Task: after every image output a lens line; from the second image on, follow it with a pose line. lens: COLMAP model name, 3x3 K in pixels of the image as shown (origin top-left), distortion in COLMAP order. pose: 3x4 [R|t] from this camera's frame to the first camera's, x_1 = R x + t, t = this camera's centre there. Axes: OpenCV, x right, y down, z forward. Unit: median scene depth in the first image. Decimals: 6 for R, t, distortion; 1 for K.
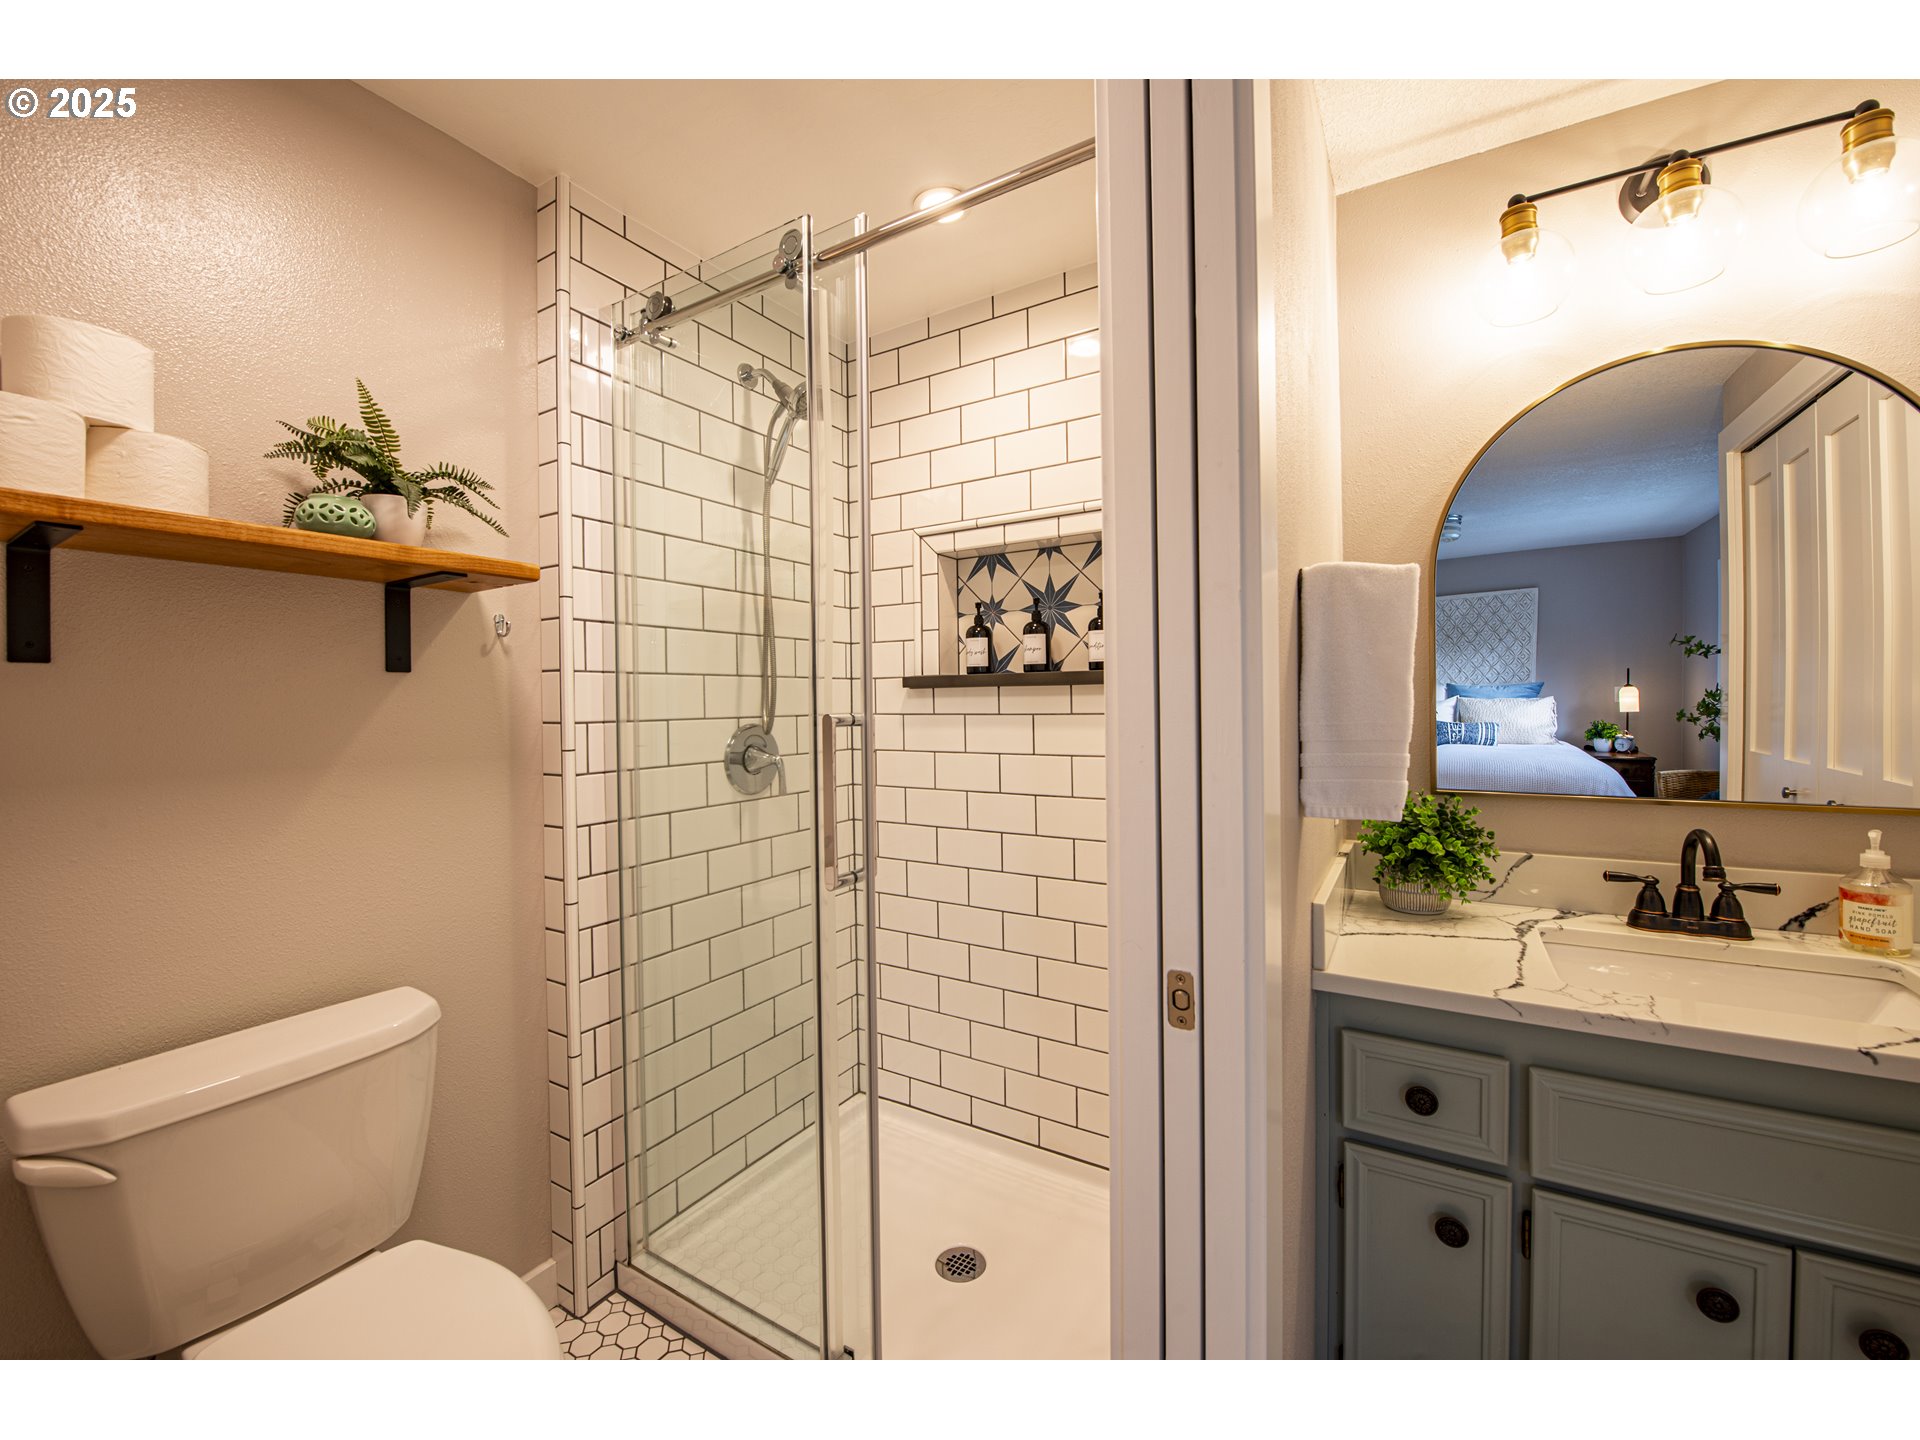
lens RADIAL K [[777.6, 0, 948.9], [0, 777.6, 704.2], [0, 0, 1]] dist [-0.017030, -0.000214]
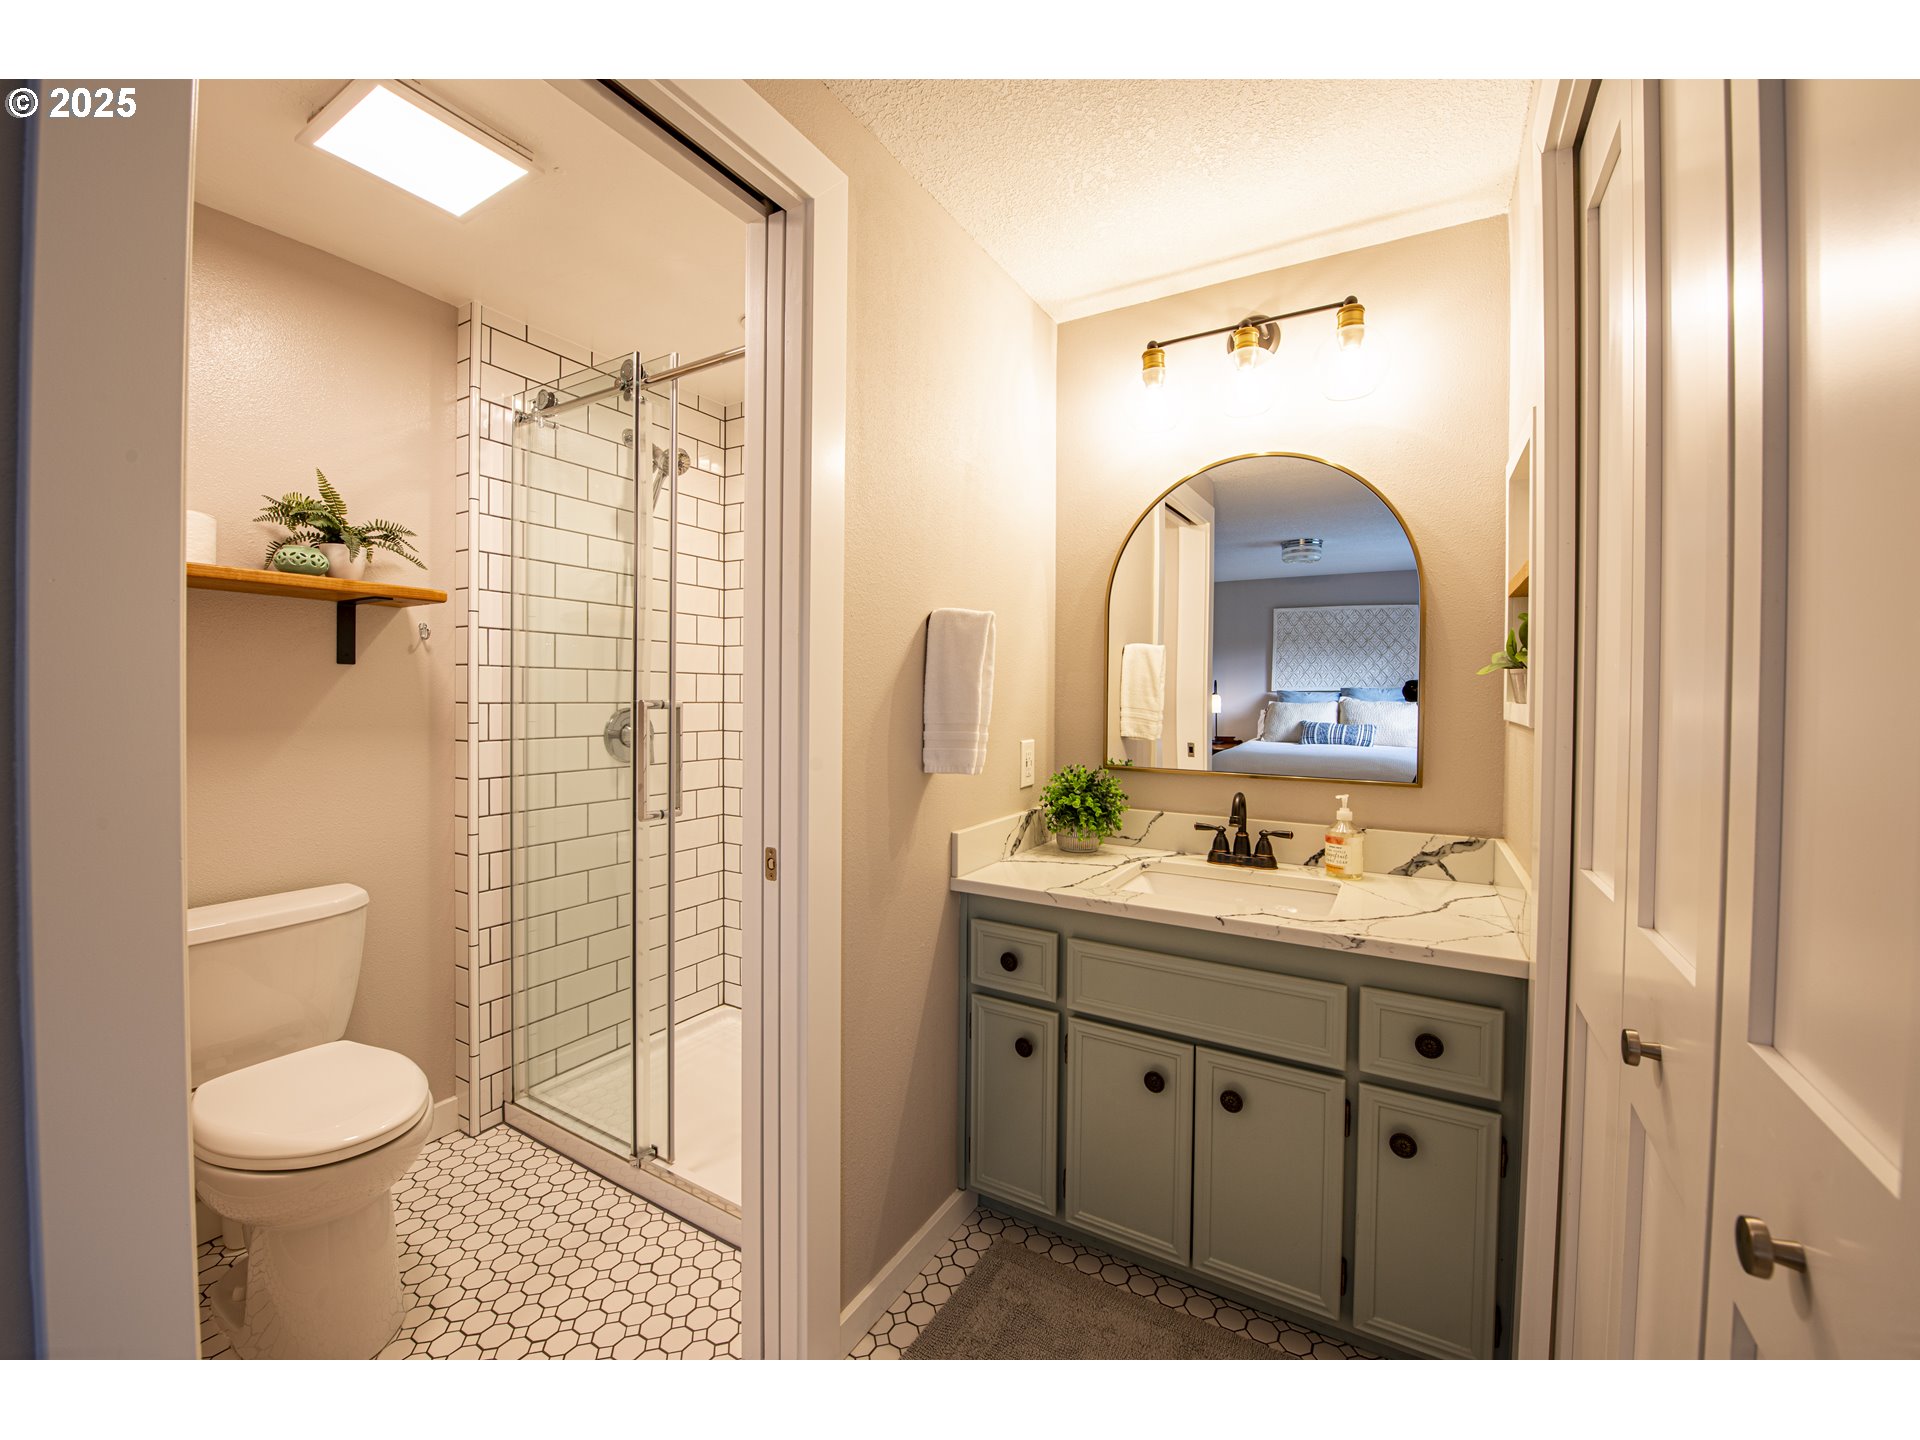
lens RADIAL K [[777.6, 0, 947.1], [0, 777.6, 703.3], [0, 0, 1]] dist [-0.017030, -0.000214]
pose [[0.999664, 0.021830, 0.013943, 0.367225], [-0.021921, 0.999739, 0.006427, -0.002894], [-0.013799, -0.006731, 0.999882, -0.424532]]
